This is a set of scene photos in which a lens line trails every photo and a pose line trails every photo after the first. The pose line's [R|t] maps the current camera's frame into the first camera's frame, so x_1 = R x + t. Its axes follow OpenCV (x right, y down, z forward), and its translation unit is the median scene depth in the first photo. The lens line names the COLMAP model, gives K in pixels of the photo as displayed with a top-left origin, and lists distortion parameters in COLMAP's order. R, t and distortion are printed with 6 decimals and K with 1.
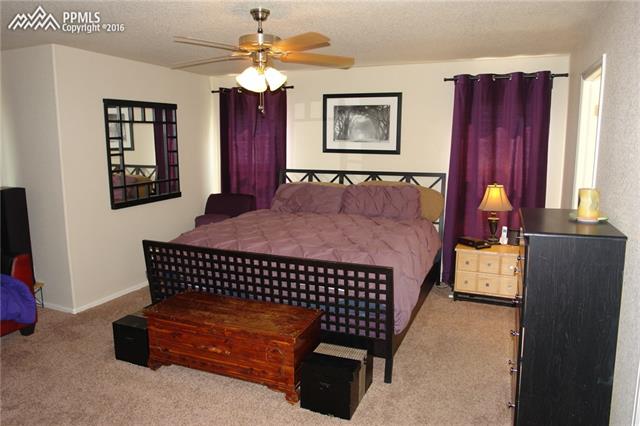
lens RADIAL K [[436.9, 0, 321.0], [0, 436.9, 209.9], [0, 0, 1]] dist [-0.102041, 0.069900]
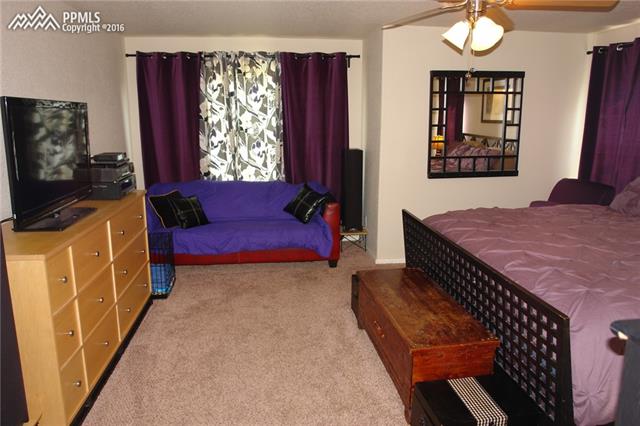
lens RADIAL K [[436.9, 0, 321.0], [0, 436.9, 209.9], [0, 0, 1]] dist [-0.102041, 0.069900]
pose [[0.507029, 0.182443, -0.842399, 0.283642], [-0.132670, 0.982214, 0.132871, -0.031113], [0.851658, 0.044391, 0.522215, 0.230450]]
